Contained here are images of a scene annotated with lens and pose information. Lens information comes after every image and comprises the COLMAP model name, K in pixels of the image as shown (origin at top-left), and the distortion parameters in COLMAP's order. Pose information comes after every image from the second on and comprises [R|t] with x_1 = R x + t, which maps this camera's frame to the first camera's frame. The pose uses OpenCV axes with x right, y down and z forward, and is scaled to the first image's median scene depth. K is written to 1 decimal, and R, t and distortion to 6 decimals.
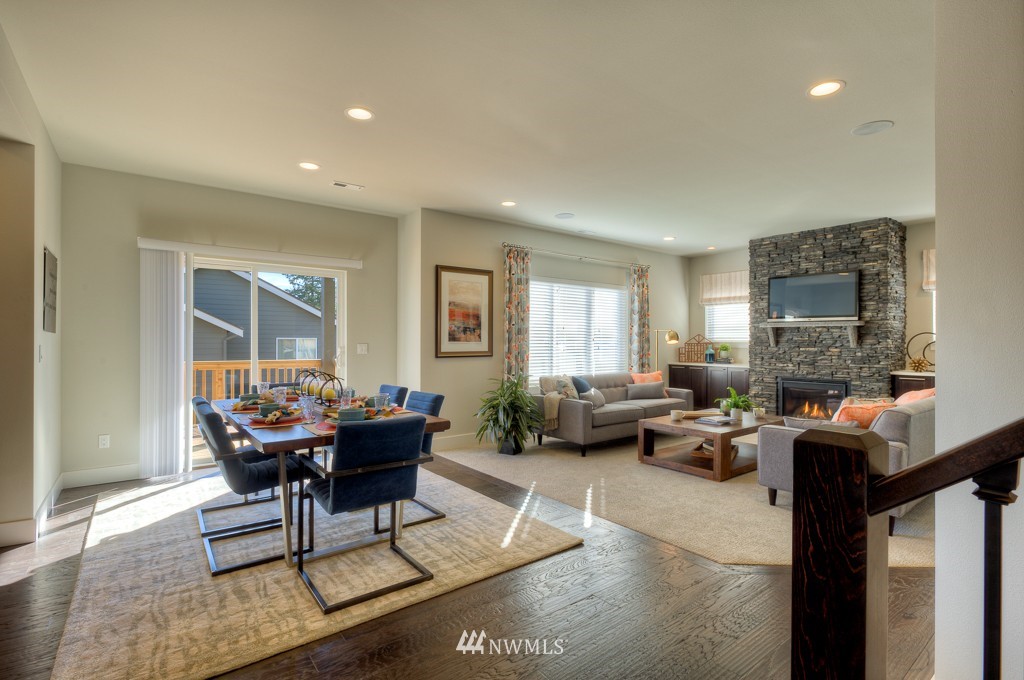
lens RADIAL K [[488.4, 0, 518.4], [0, 488.4, 341.2], [0, 0, 1]] dist [-0.002253, 0.001258]
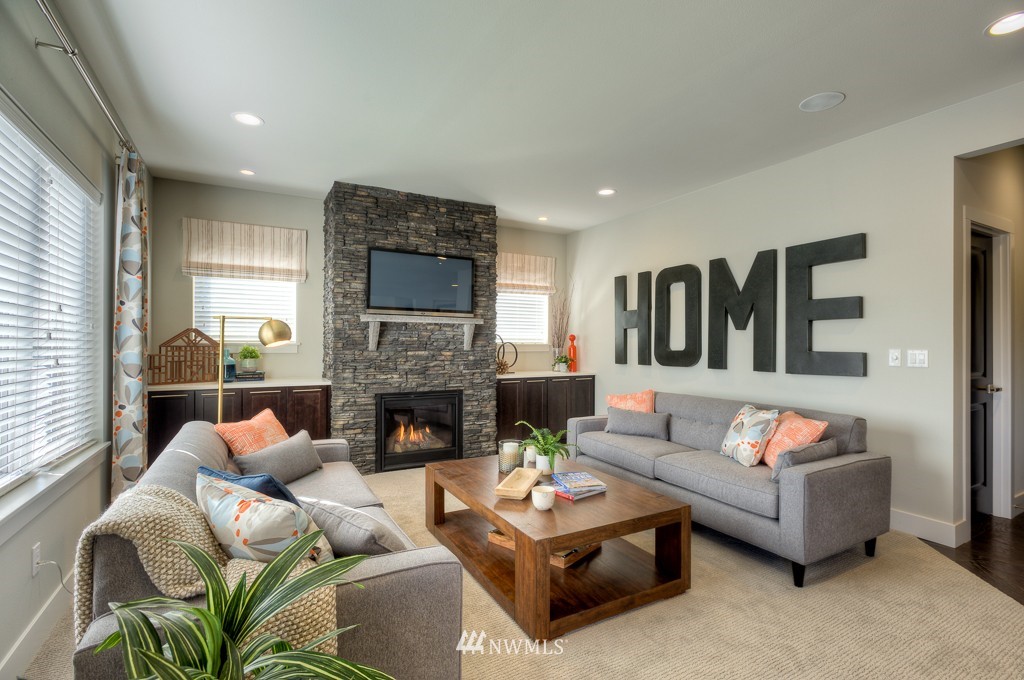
lens RADIAL K [[483.0, 0, 520.8], [0, 483.0, 341.1], [0, 0, 1]] dist [0.001264, -0.000678]
pose [[0.151214, 0.004791, 0.988489, -0.121567], [-0.002018, 0.999988, -0.004538, 0.001149], [-0.988499, -0.001308, 0.151221, 0.788153]]
